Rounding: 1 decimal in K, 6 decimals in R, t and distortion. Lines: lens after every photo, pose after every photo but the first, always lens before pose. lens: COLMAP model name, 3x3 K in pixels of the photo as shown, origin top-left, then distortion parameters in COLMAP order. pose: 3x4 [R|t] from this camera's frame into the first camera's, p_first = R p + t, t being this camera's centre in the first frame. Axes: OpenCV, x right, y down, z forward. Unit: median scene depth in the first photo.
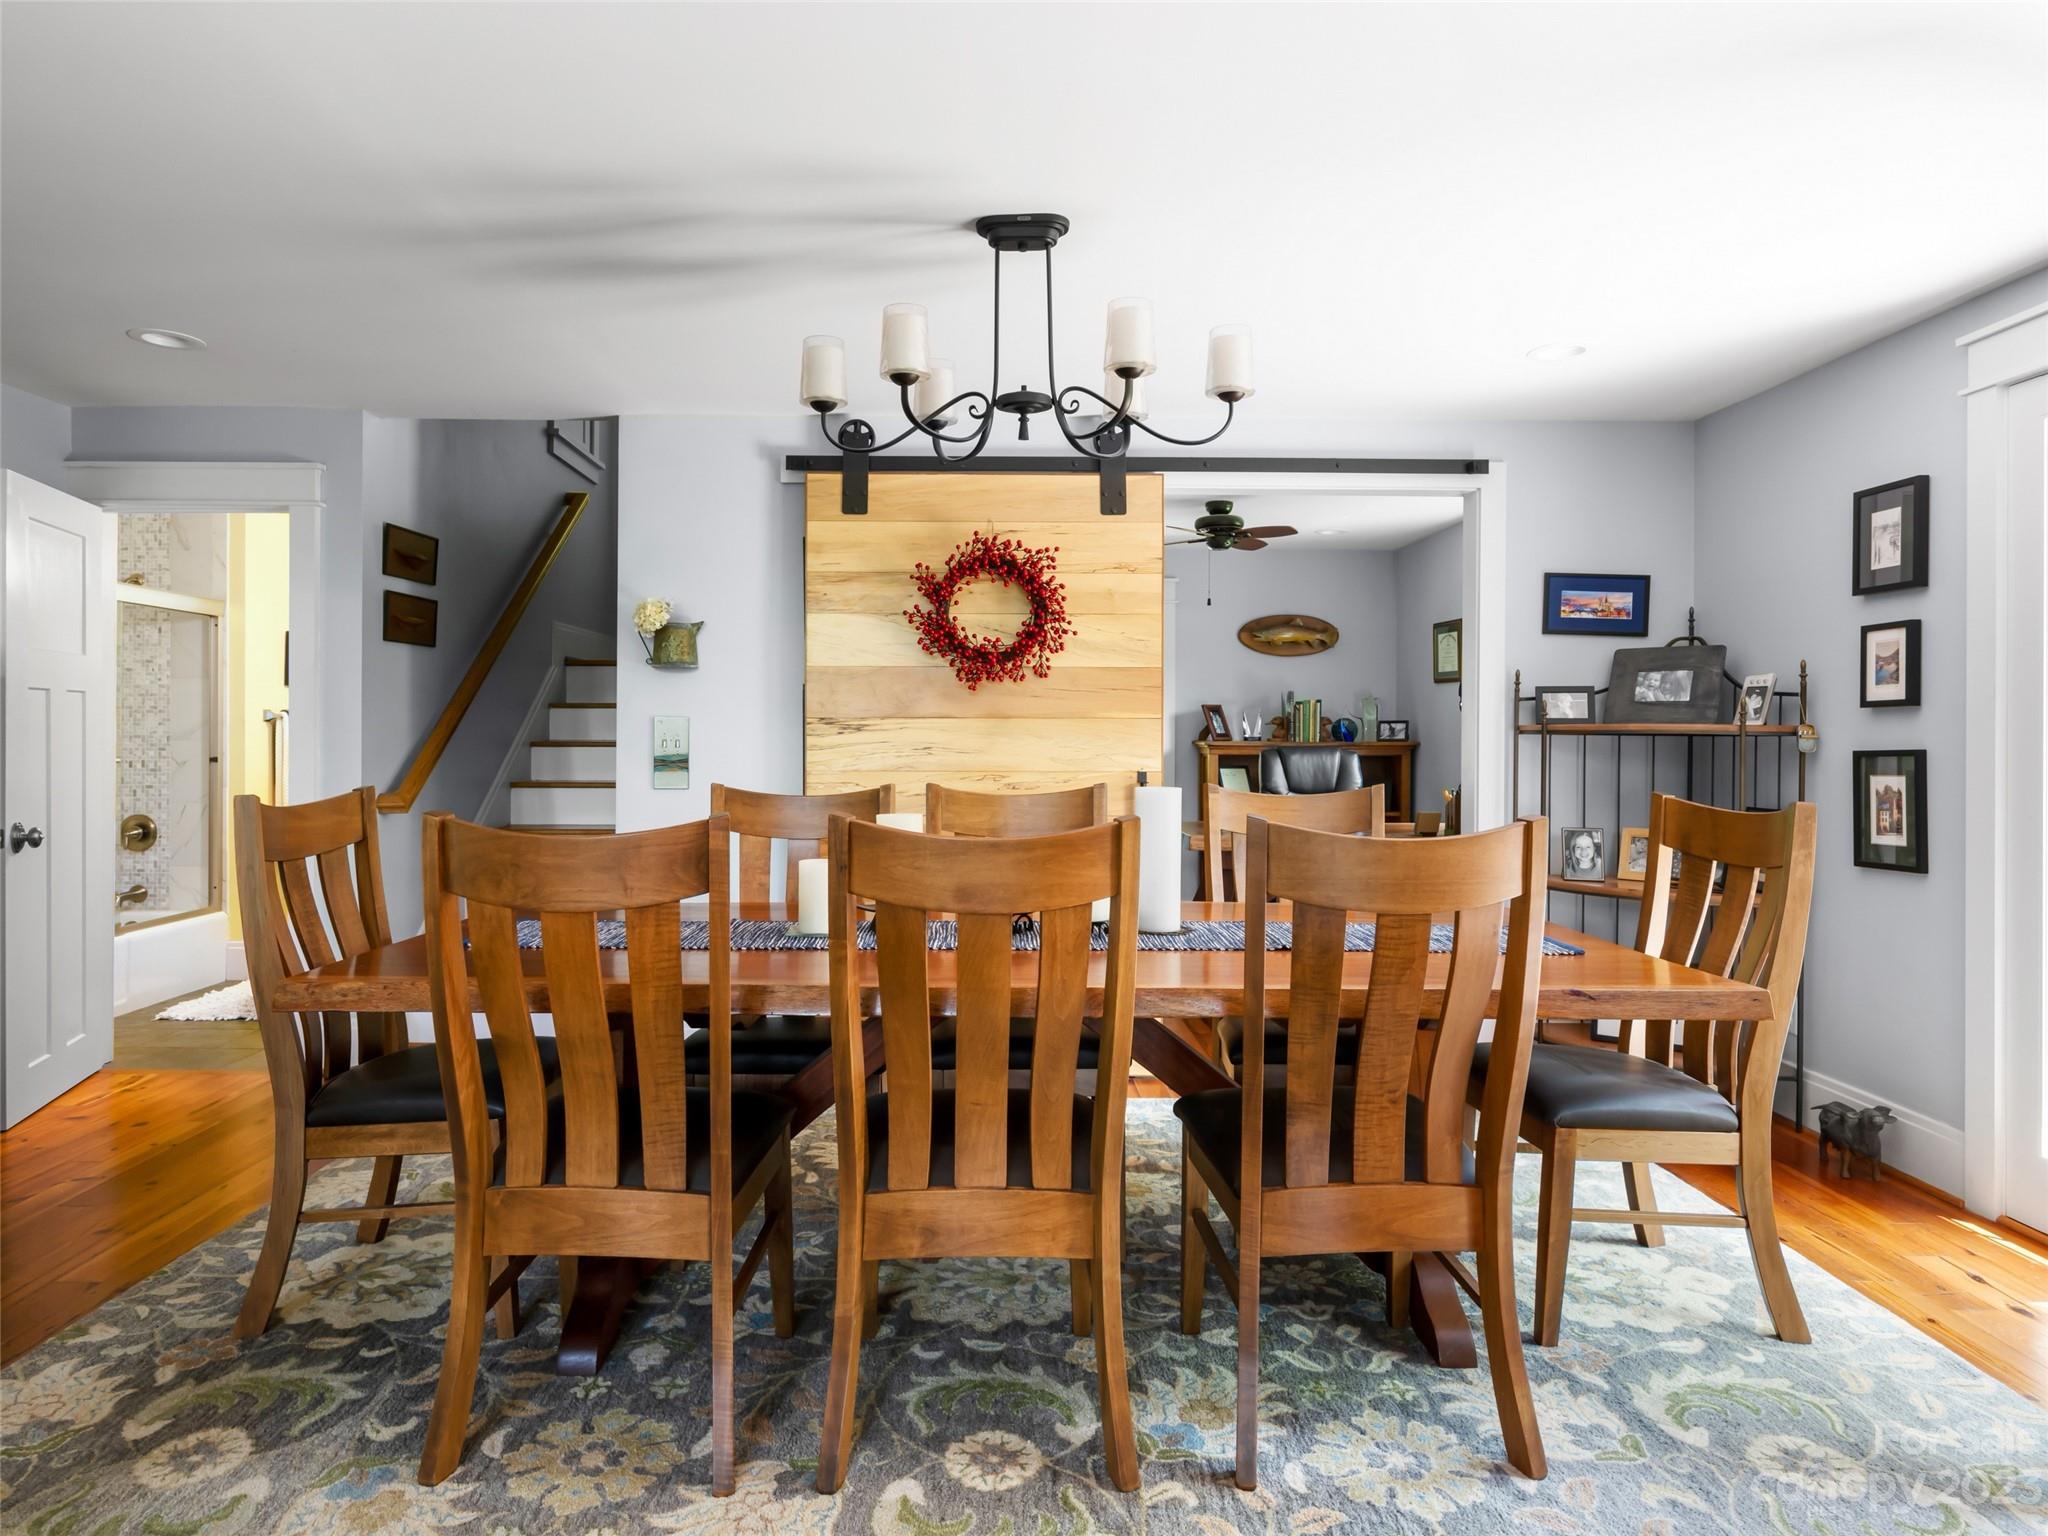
lens RADIAL K [[1375.7, 0, 1023.2], [0, 1375.7, 761.0], [0, 0, 1]] dist [0.004208, 0.001094]
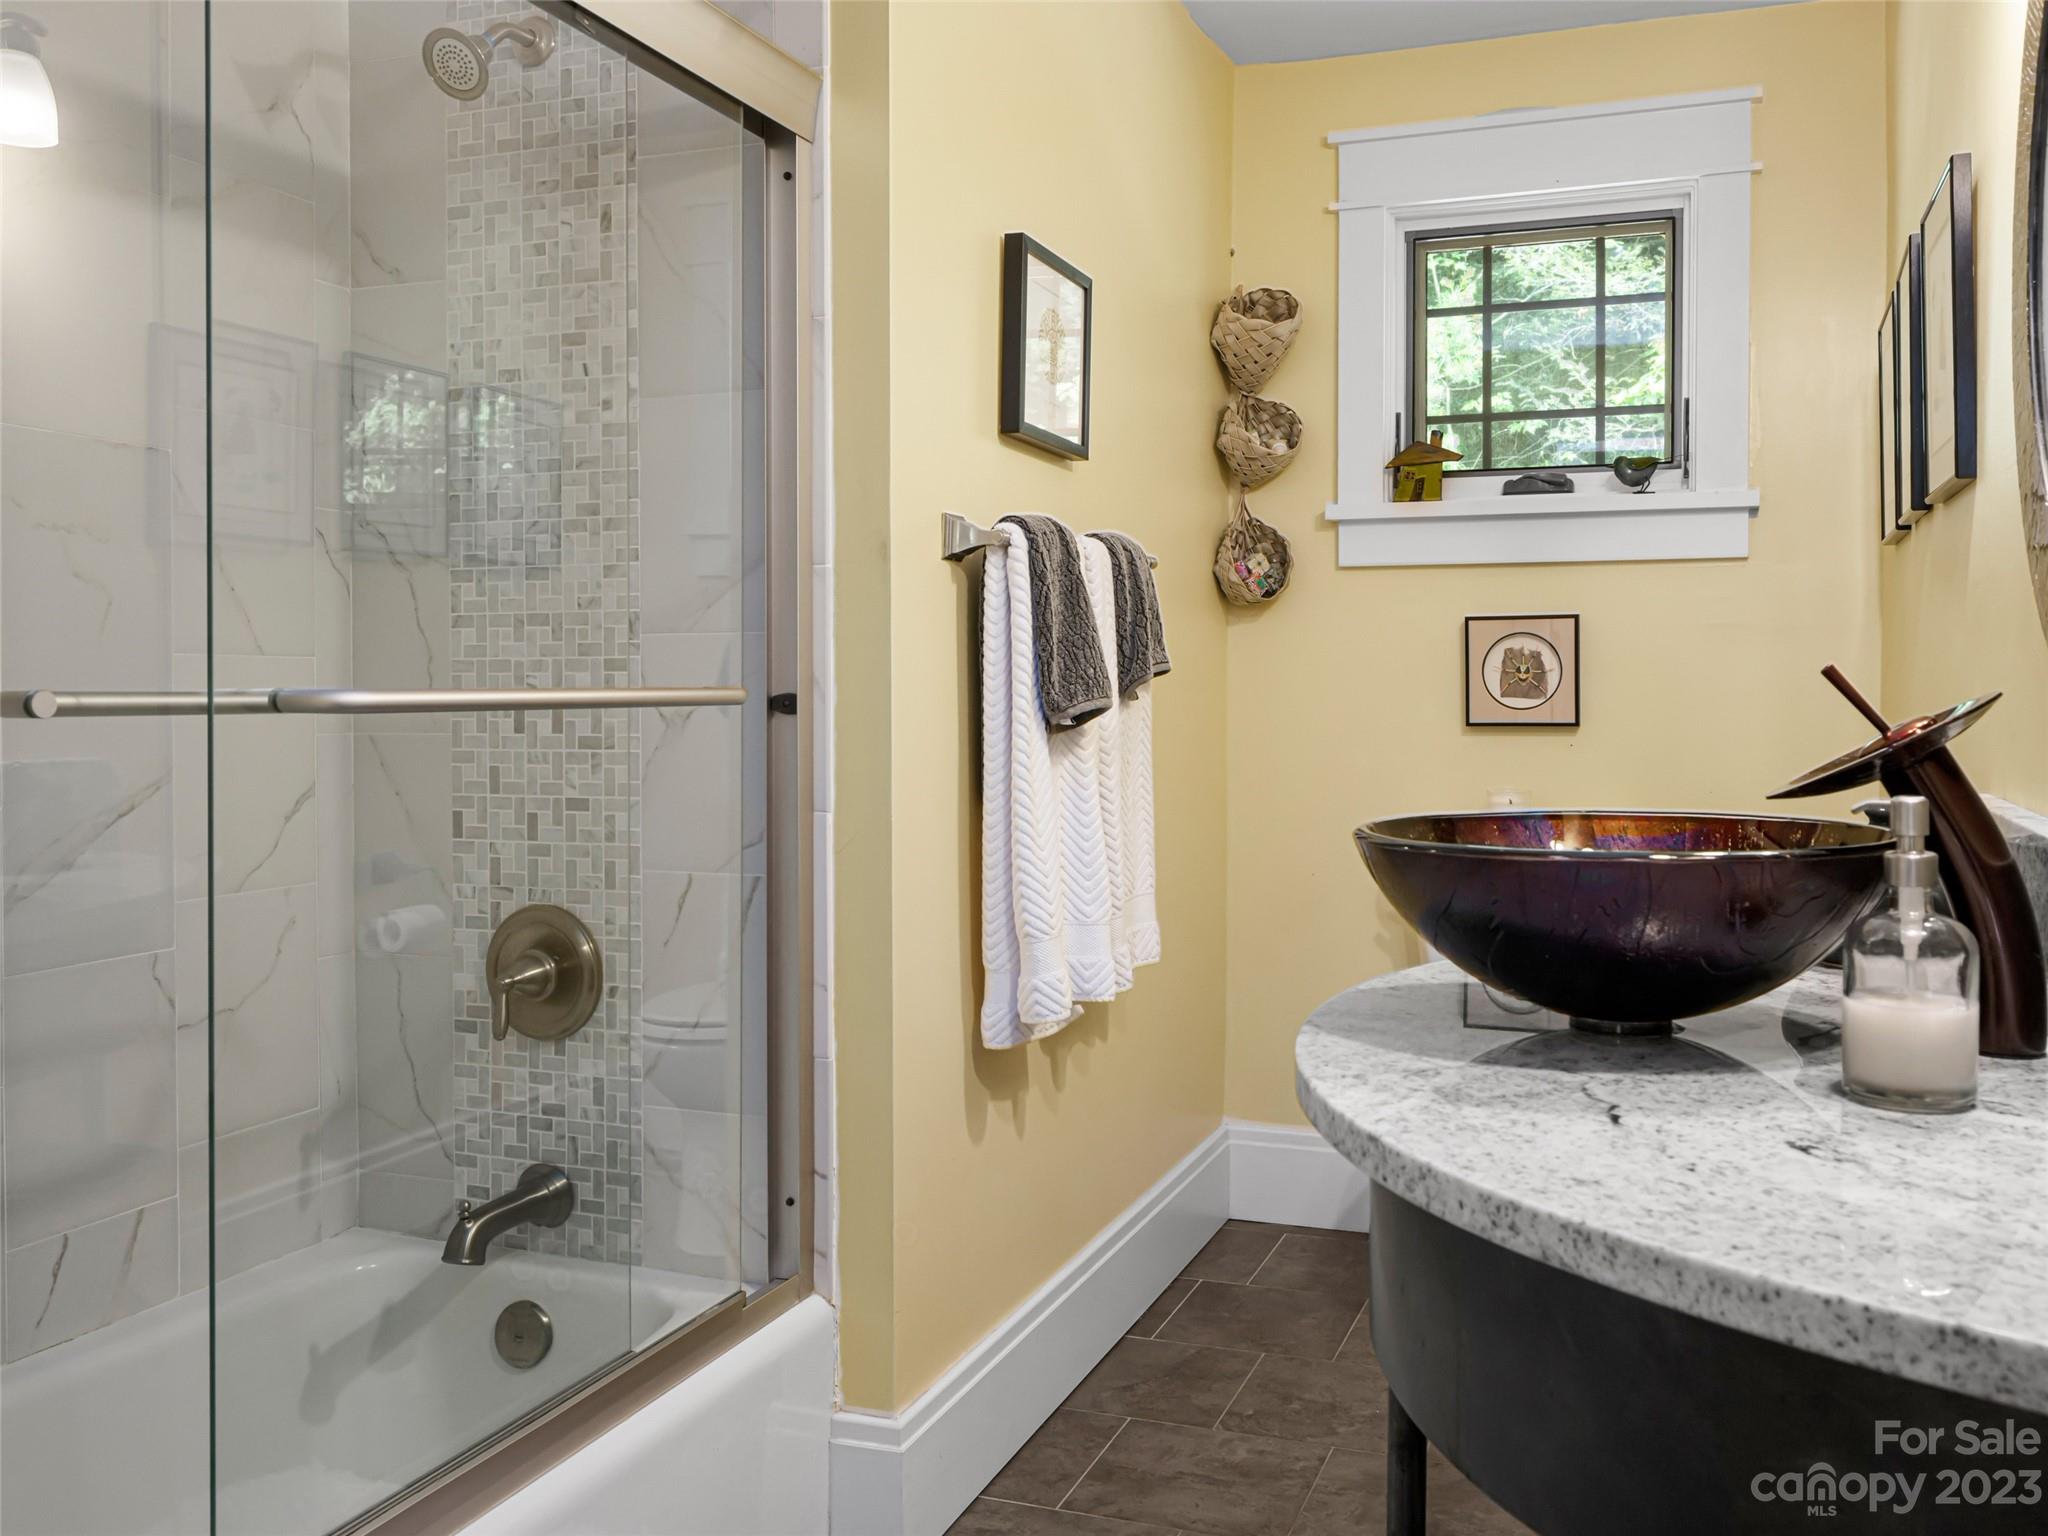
lens RADIAL K [[1786.3, 0, 1025.5], [0, 1786.3, 763.0], [0, 0, 1]] dist [-0.001851, -0.000195]
pose [[0.920305, 0.007540, -0.391128, -0.415791], [0.003231, 0.999634, 0.026872, 0.001540], [0.391188, -0.025994, 0.919944, 0.711994]]
